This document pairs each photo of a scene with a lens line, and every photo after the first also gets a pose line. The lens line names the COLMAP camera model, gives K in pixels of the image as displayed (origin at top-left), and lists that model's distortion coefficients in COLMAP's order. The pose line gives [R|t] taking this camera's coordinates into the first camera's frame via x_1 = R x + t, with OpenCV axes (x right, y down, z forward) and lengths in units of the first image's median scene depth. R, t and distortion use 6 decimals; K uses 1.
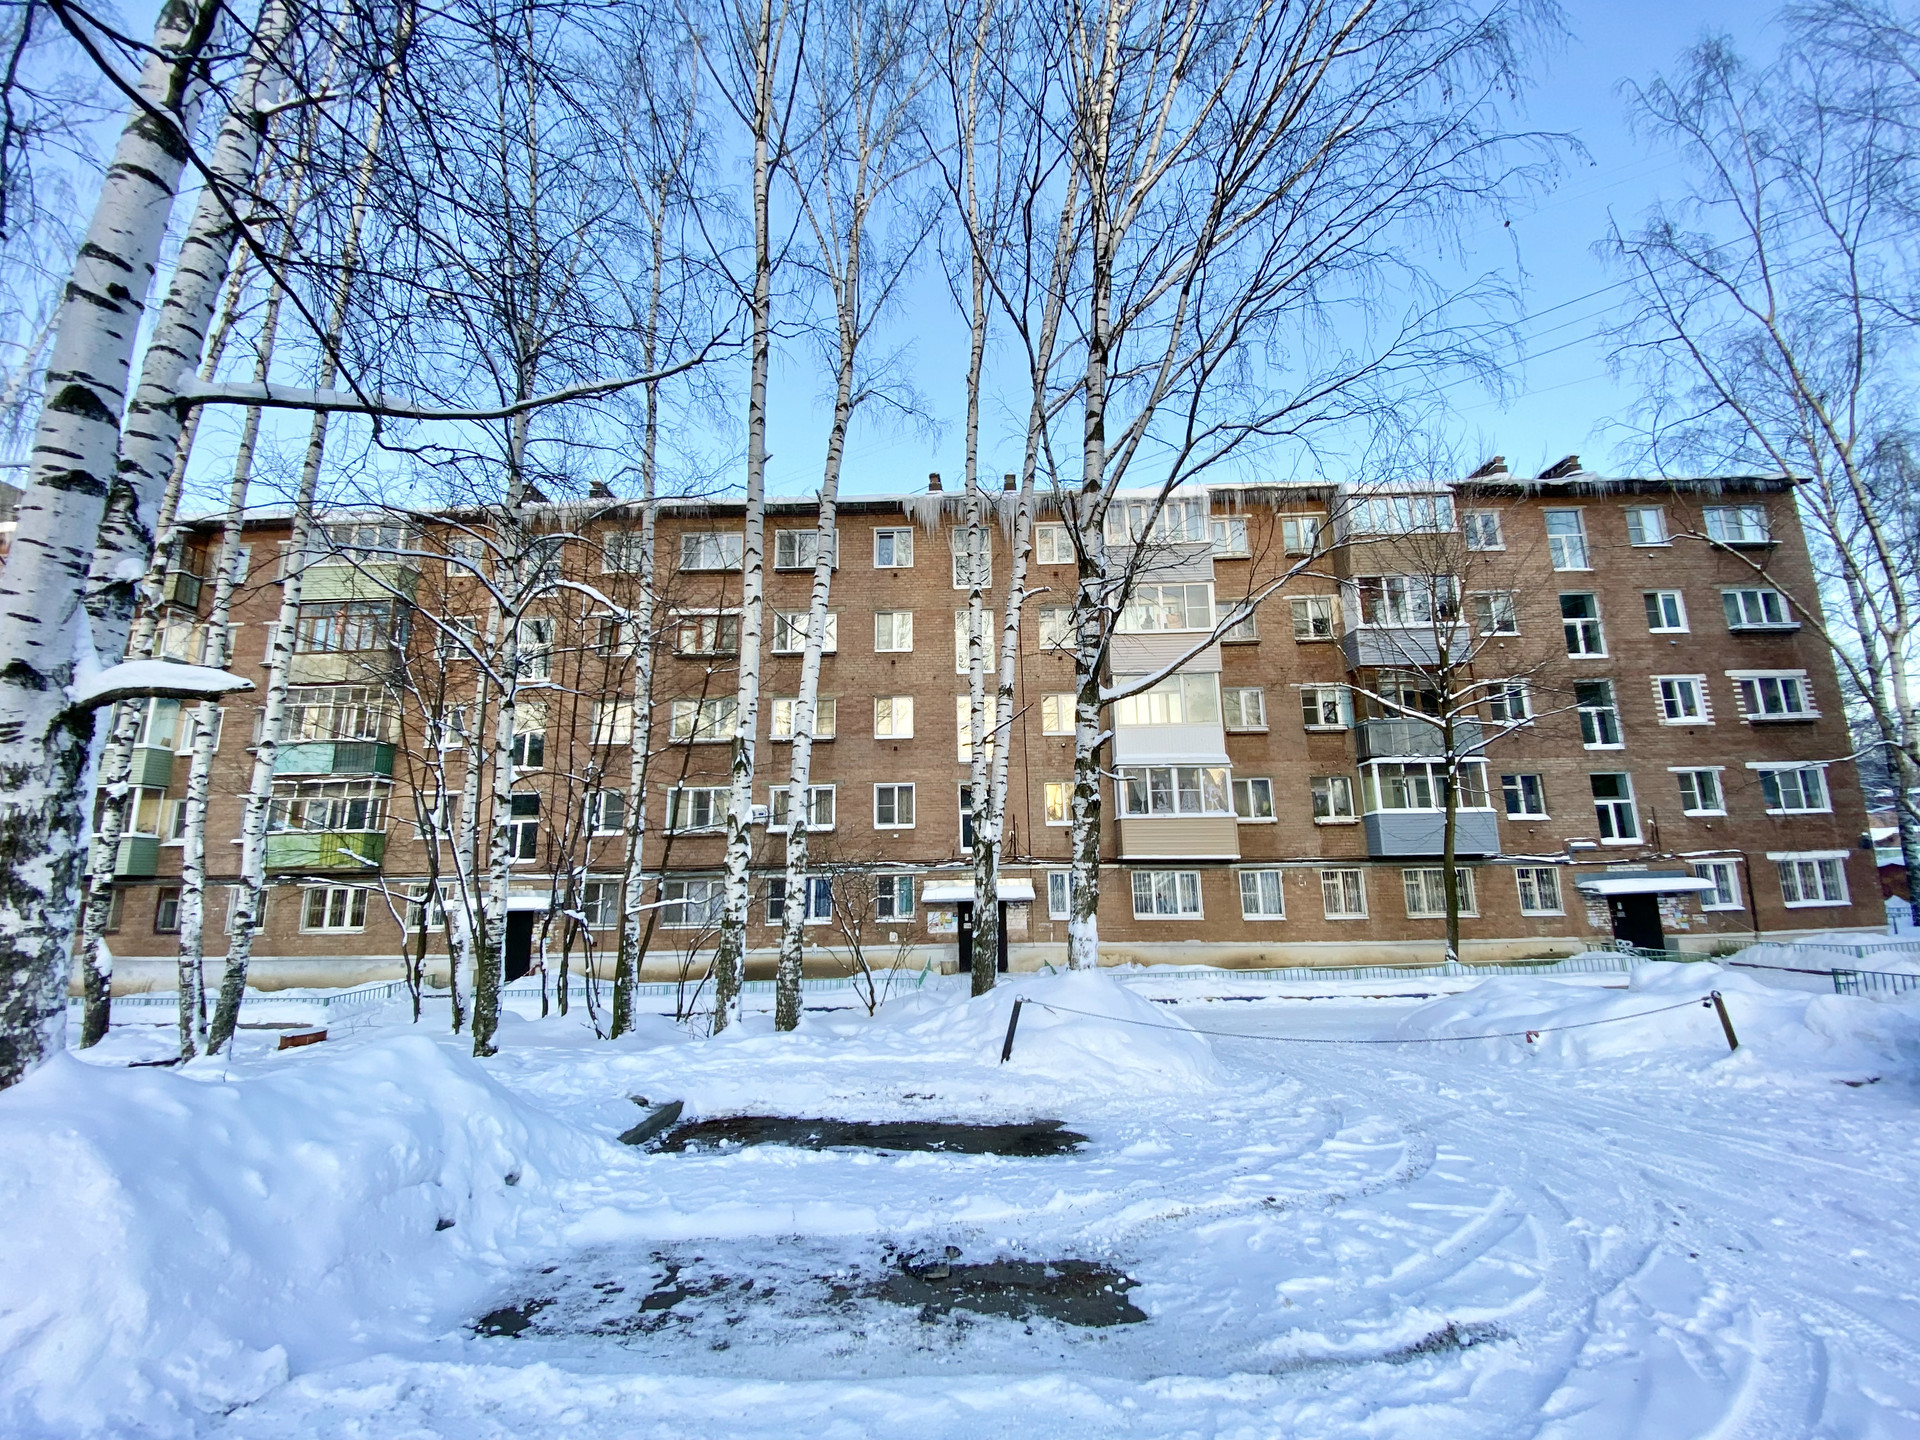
lens RADIAL K [[774.5, 0, 958.4], [0, 774.5, 713.2], [0, 0, 1]] dist [0.022596, -0.021070]
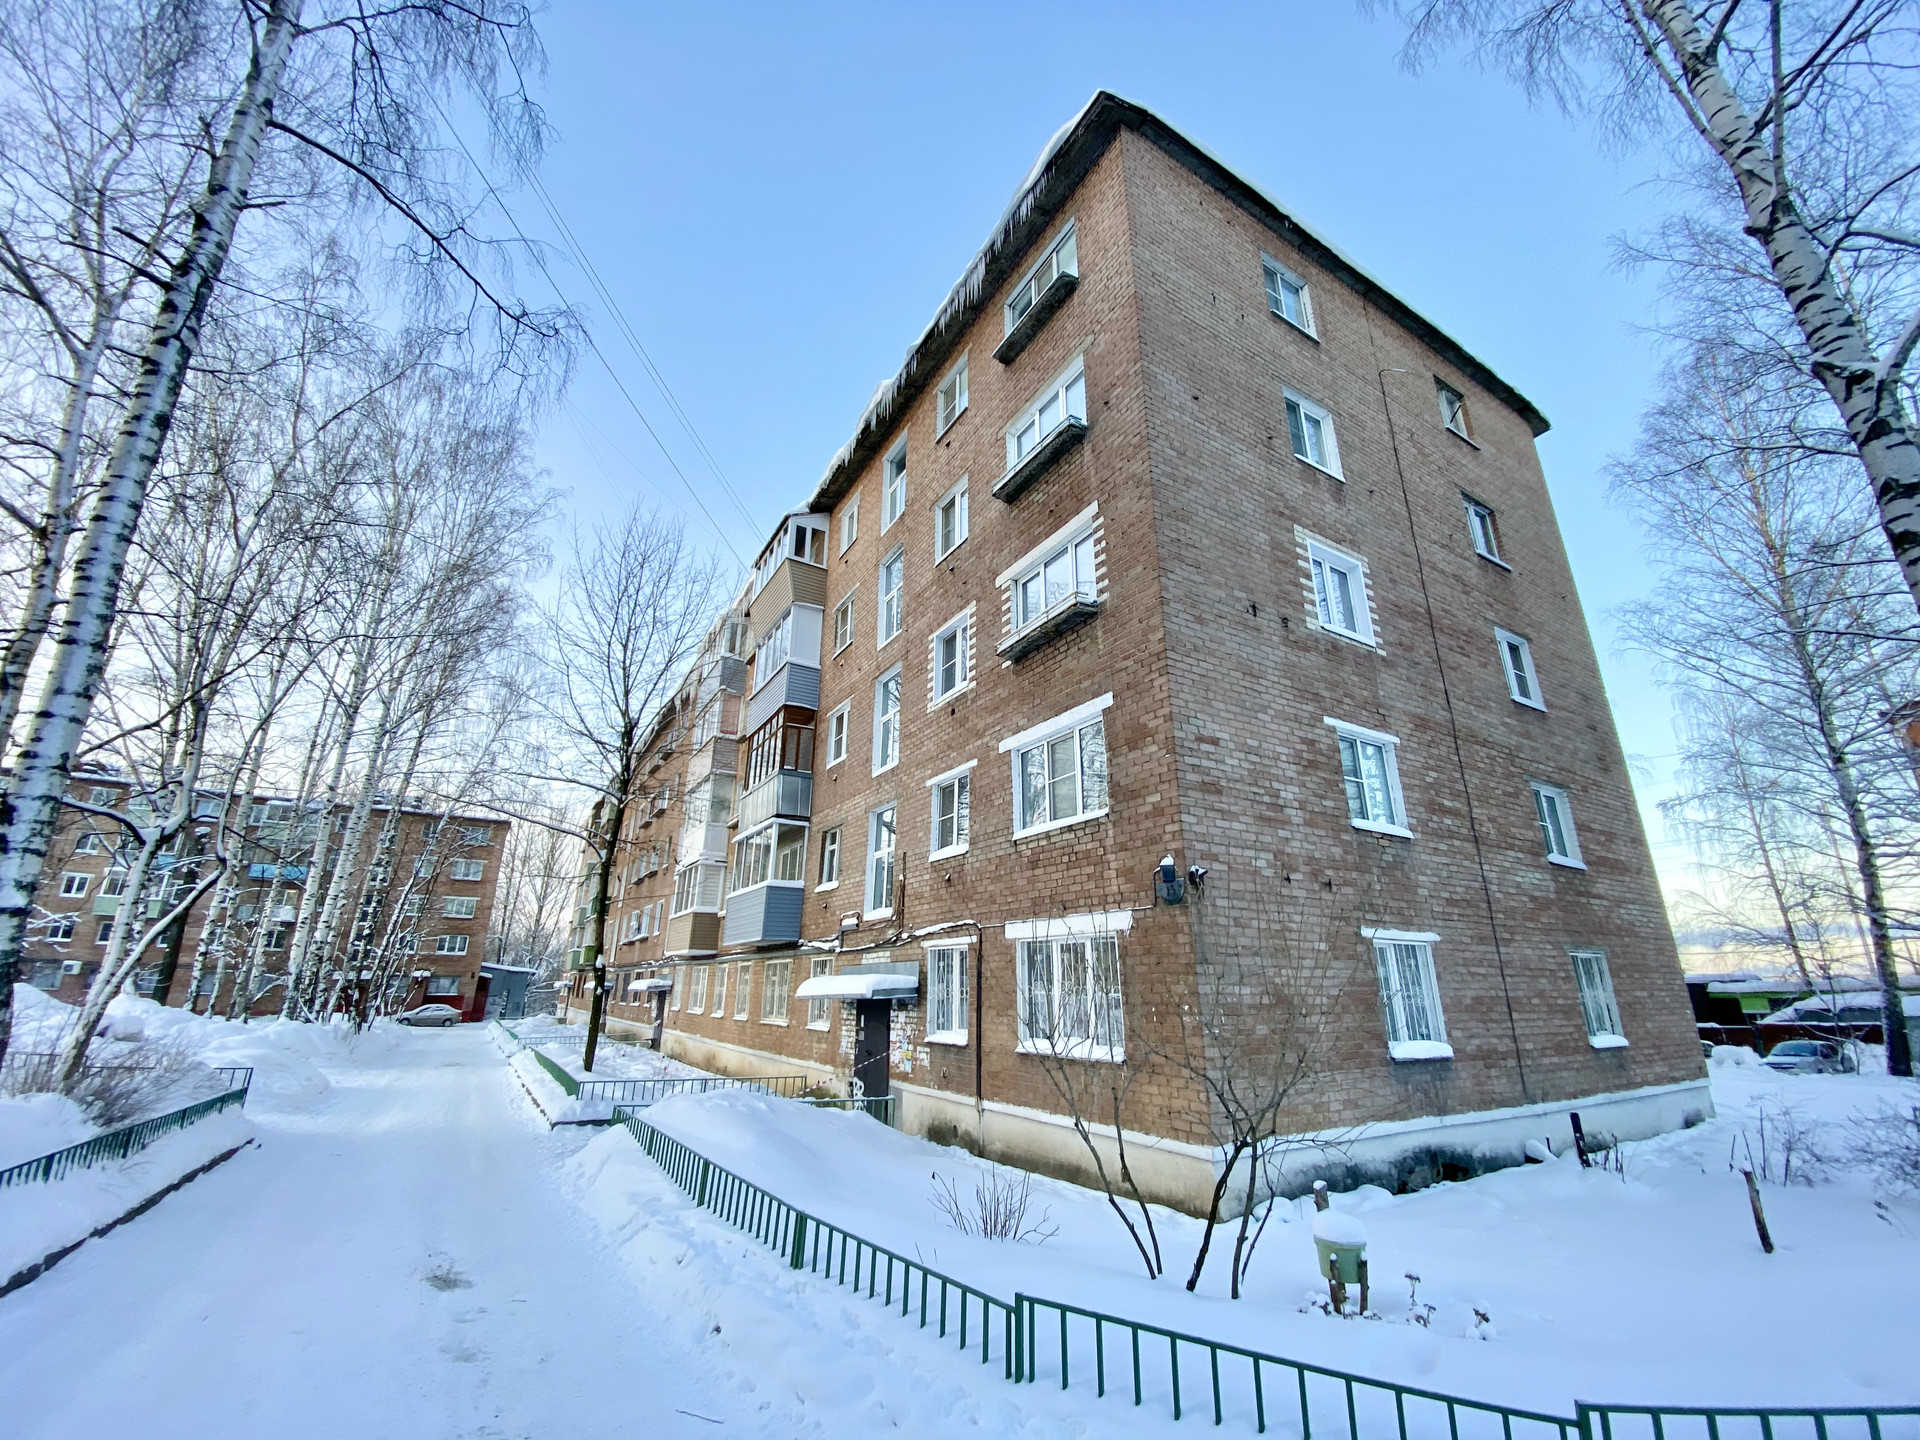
lens RADIAL K [[774.5, 0, 960.9], [0, 774.5, 716.3], [0, 0, 1]] dist [0.022596, -0.021070]
pose [[0.525834, -0.256462, -0.811003, 1.553183], [0.140966, 0.966553, -0.214252, 0.168005], [0.838825, -0.001664, 0.544399, 0.780397]]
